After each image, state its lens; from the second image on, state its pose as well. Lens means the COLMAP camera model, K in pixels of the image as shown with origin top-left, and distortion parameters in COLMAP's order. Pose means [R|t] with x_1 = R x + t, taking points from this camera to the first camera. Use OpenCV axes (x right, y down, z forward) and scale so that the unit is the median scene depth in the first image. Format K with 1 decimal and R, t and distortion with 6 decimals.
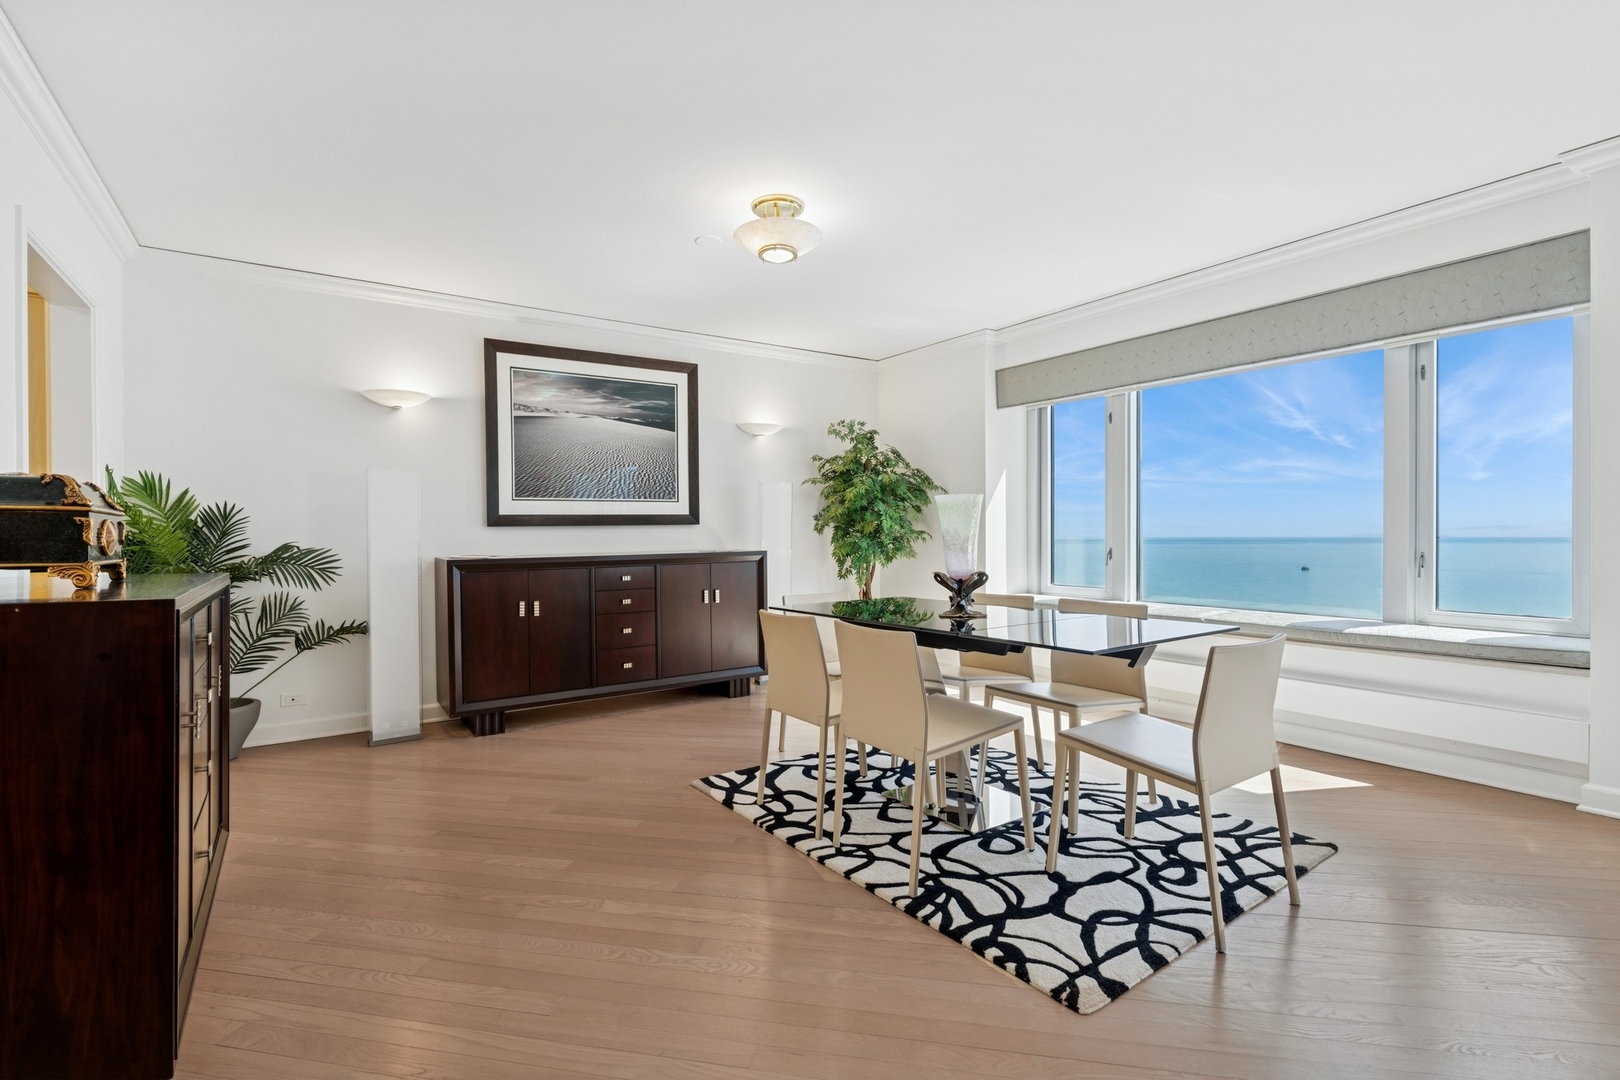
lens RADIAL K [[745.1, 0, 801.7], [0, 745.1, 532.8], [0, 0, 1]] dist [-0.001833, -0.000559]
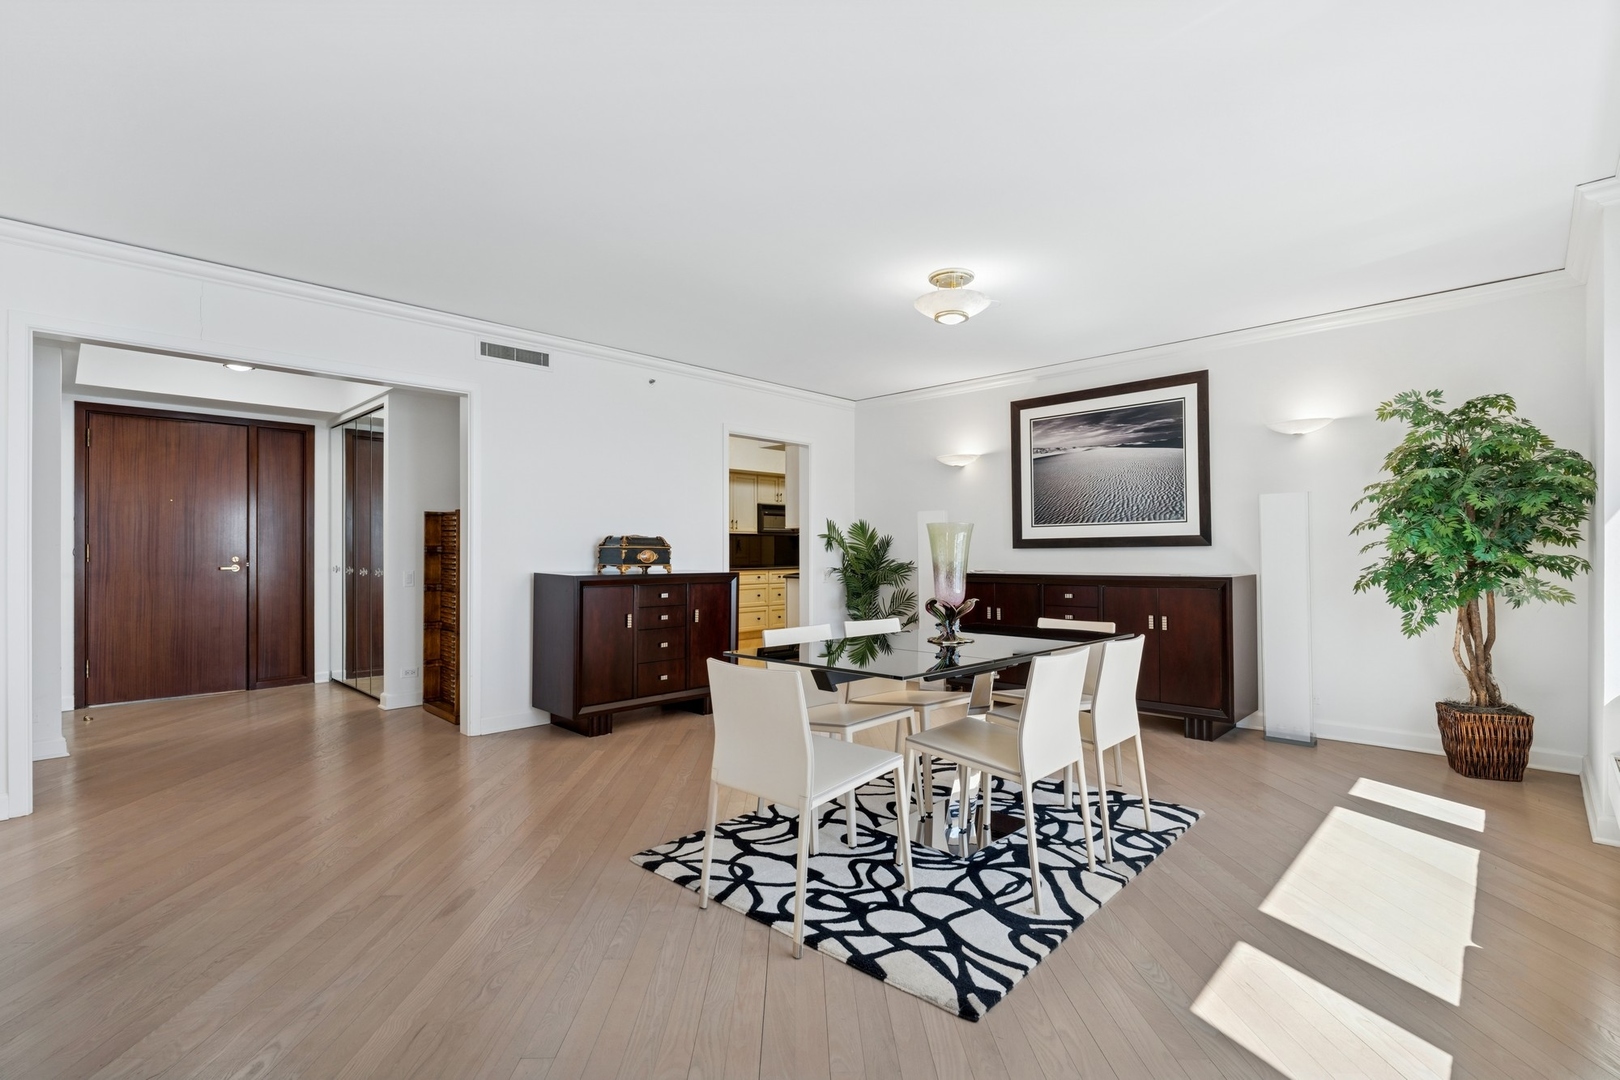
lens RADIAL K [[745.1, 0, 806.0], [0, 745.1, 548.2], [0, 0, 1]] dist [-0.001833, -0.000559]
pose [[0.203026, 0.003581, -0.979167, 1.164593], [0.000211, 0.999993, 0.003700, -0.020774], [0.979173, -0.000957, 0.203024, 0.597010]]
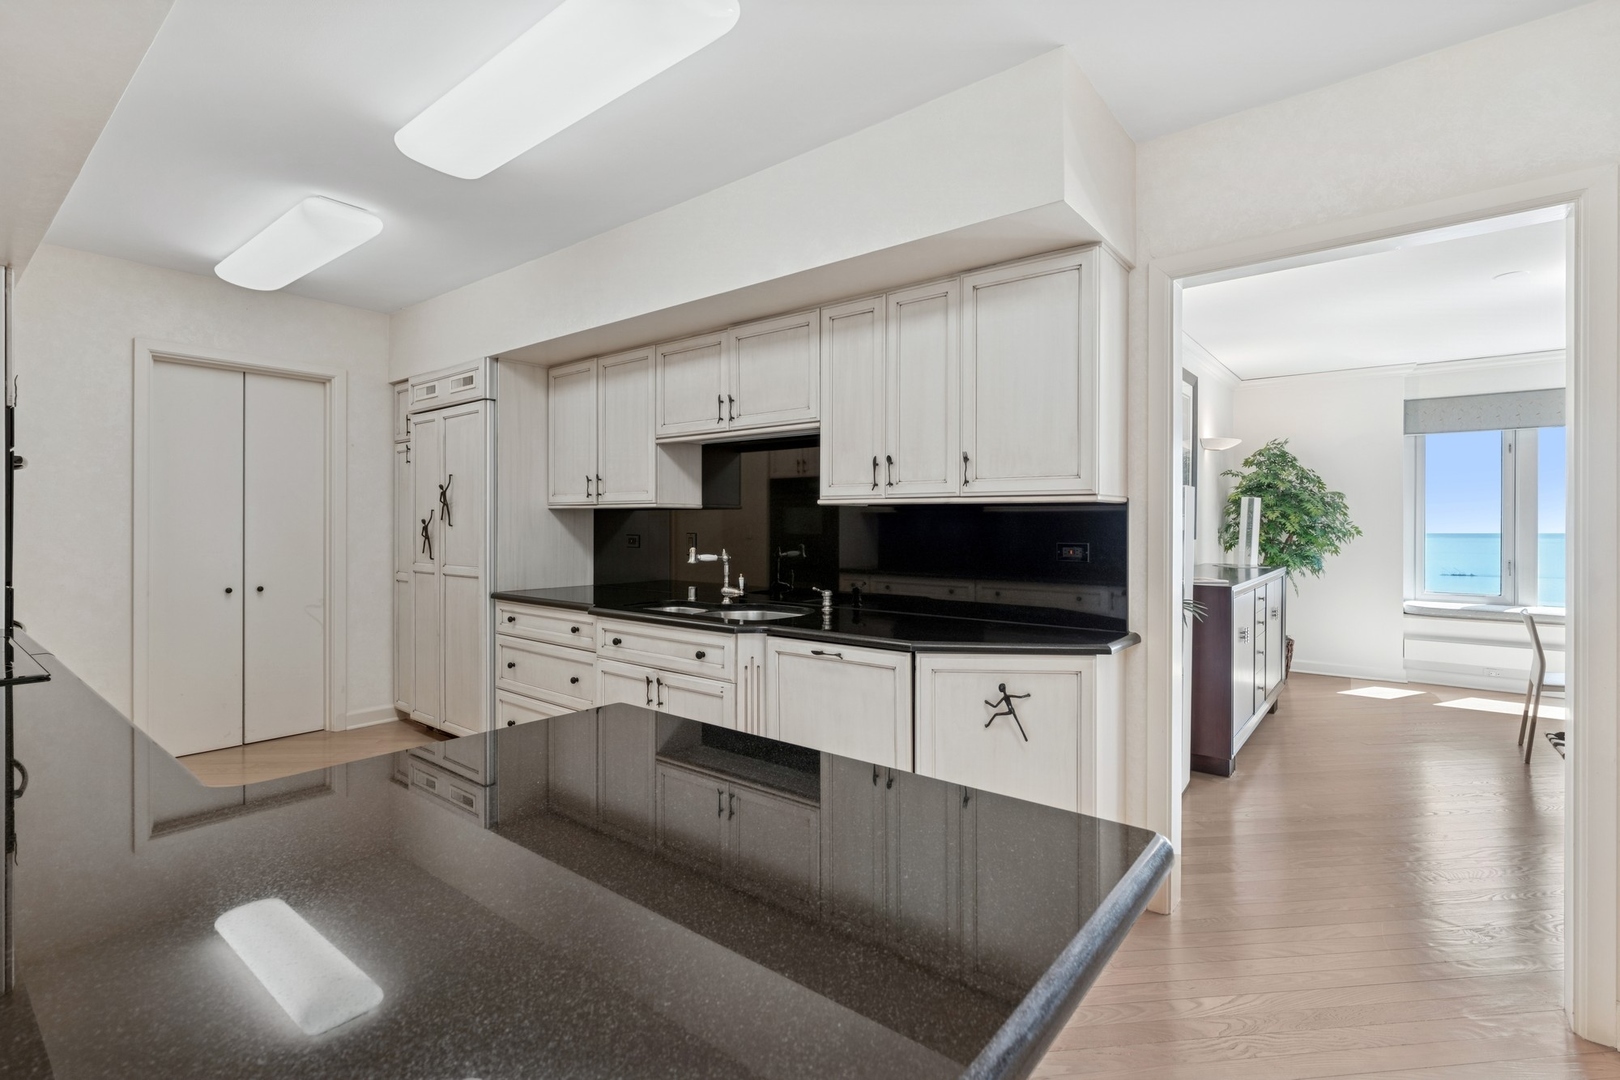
lens RADIAL K [[745.1, 0, 798.9], [0, 745.1, 526.6], [0, 0, 1]] dist [-0.001833, -0.000559]
pose [[0.957068, 0.005374, 0.289815, -1.673496], [-0.005717, 0.999984, 0.000335, -0.045758], [-0.289808, -0.001977, 0.957083, 0.363397]]
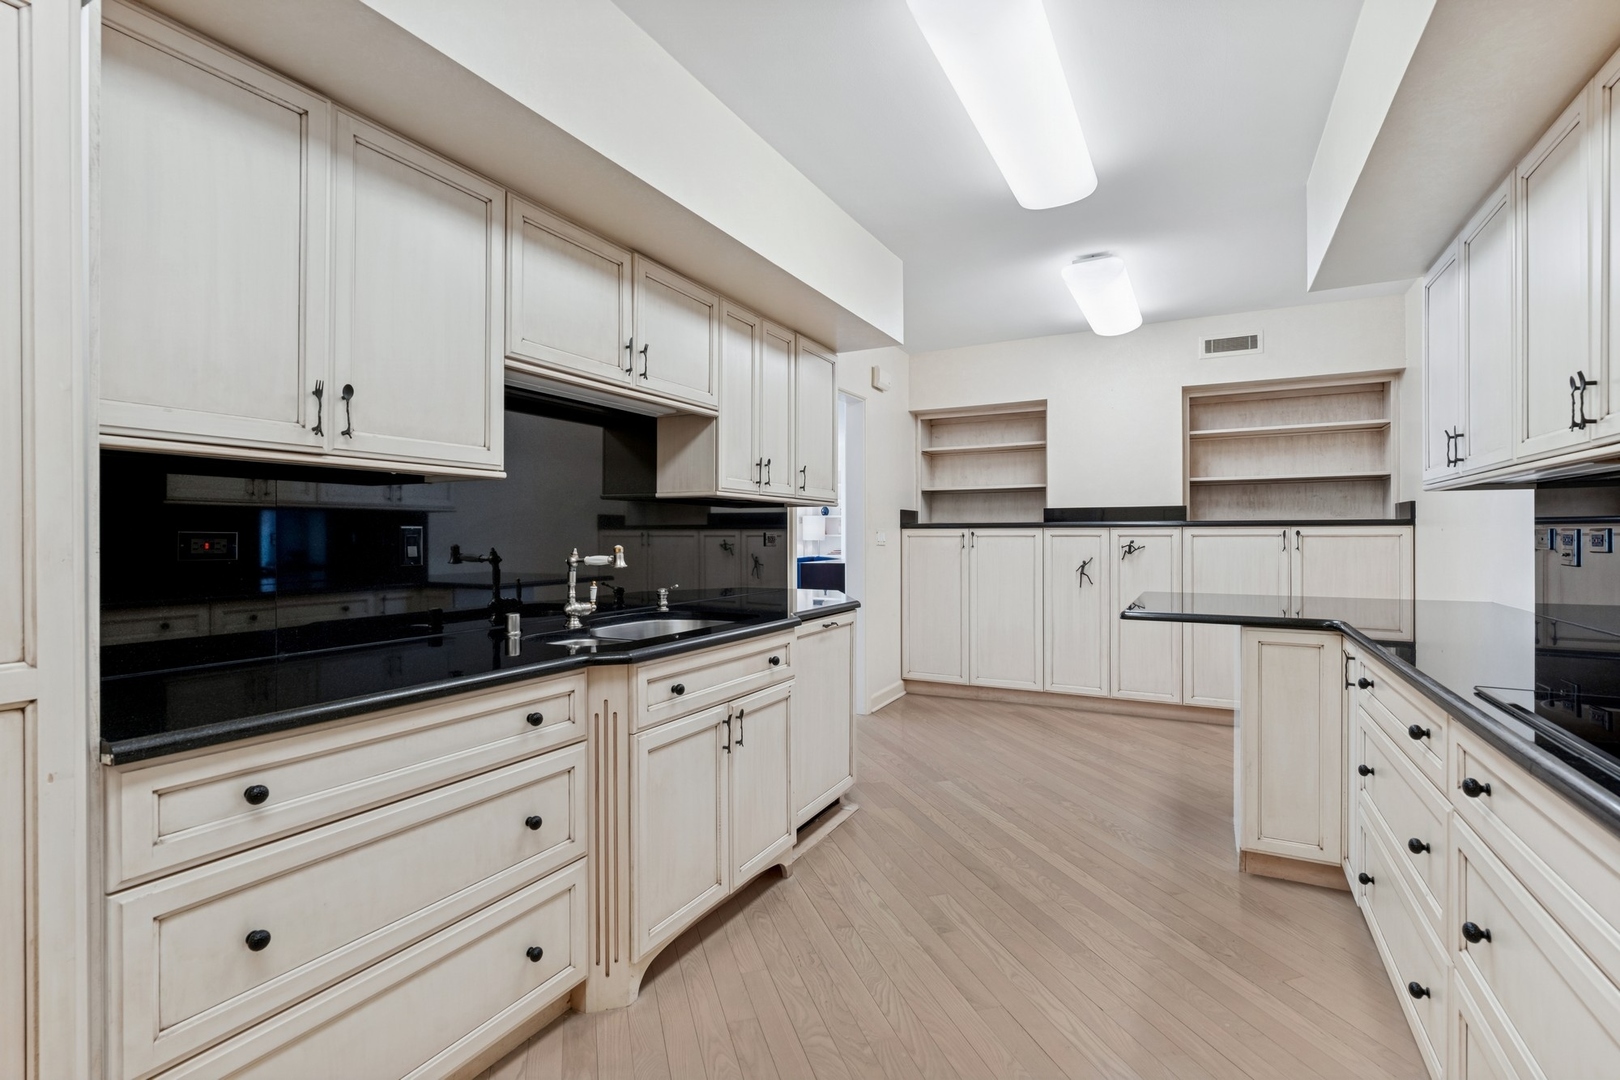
lens RADIAL K [[745.1, 0, 802.7], [0, 745.1, 534.2], [0, 0, 1]] dist [-0.001833, -0.000559]
pose [[-0.464596, 0.005846, 0.885503, -2.283998], [0.006699, 0.999973, -0.003087, -0.020566], [-0.885497, 0.004498, -0.464622, 1.684900]]
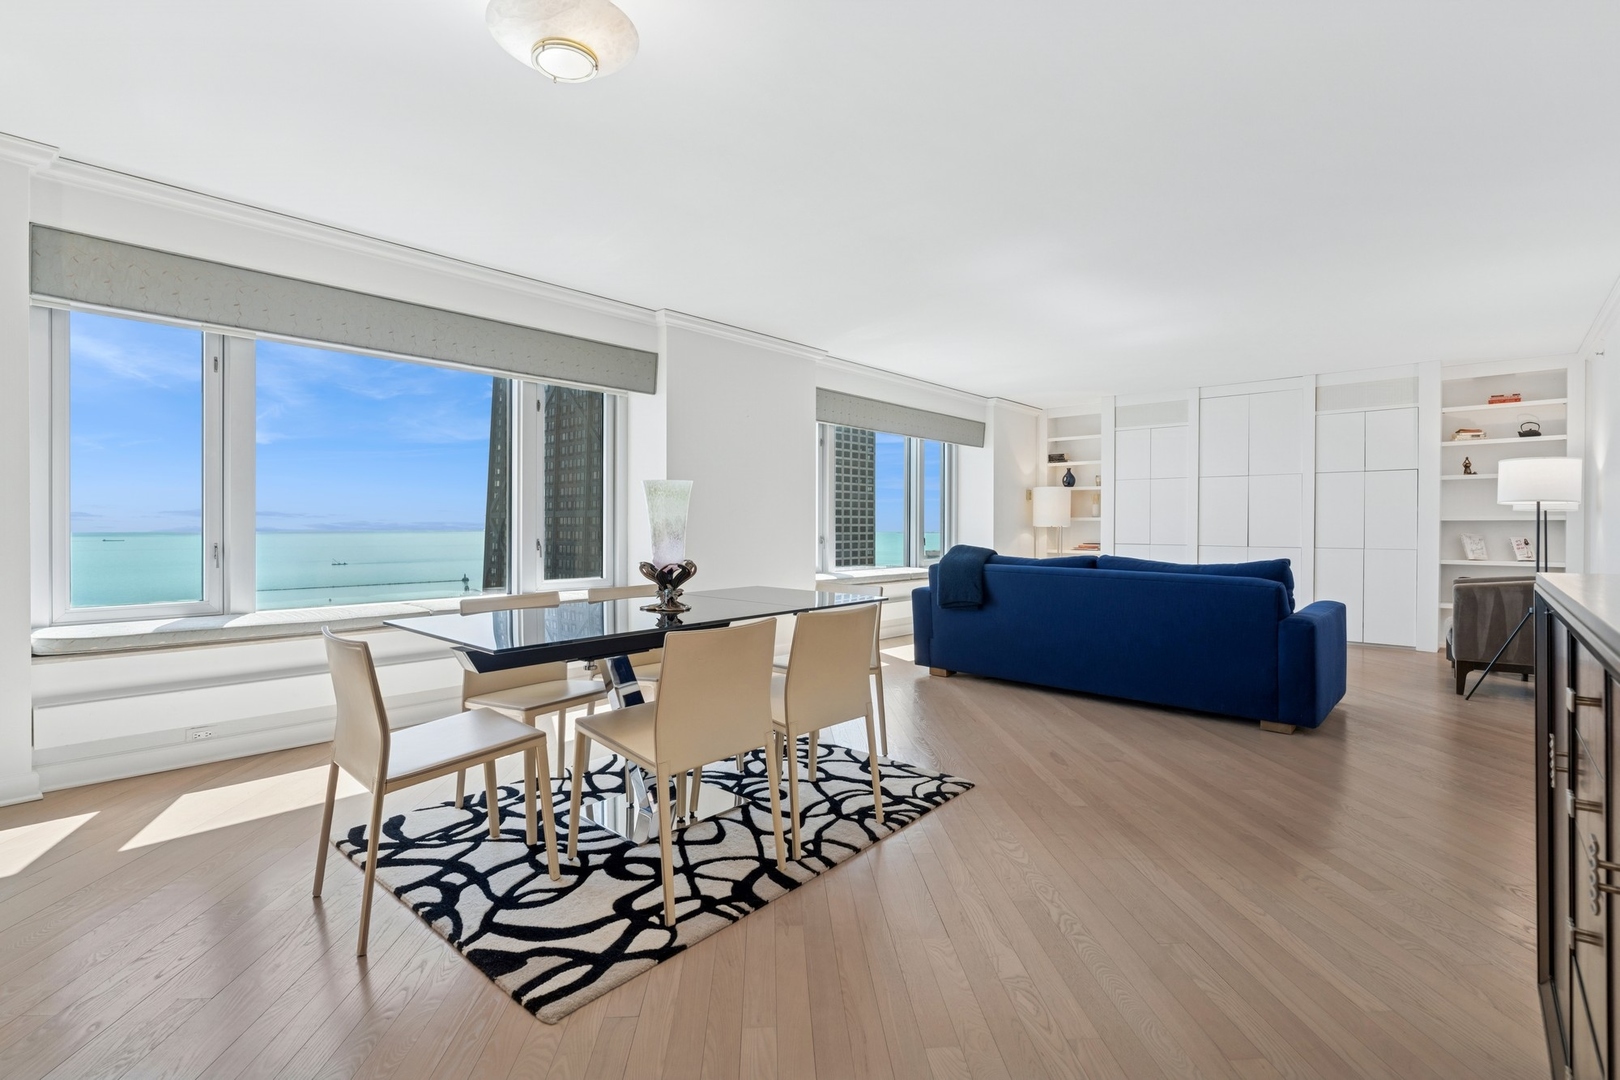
lens RADIAL K [[745.1, 0, 815.8], [0, 745.1, 528.3], [0, 0, 1]] dist [-0.001833, -0.000559]
pose [[-0.250199, -0.000900, 0.968194, -0.743721], [-0.001044, 0.999999, 0.000660, 0.007326], [-0.968194, -0.000846, -0.250199, 1.049524]]
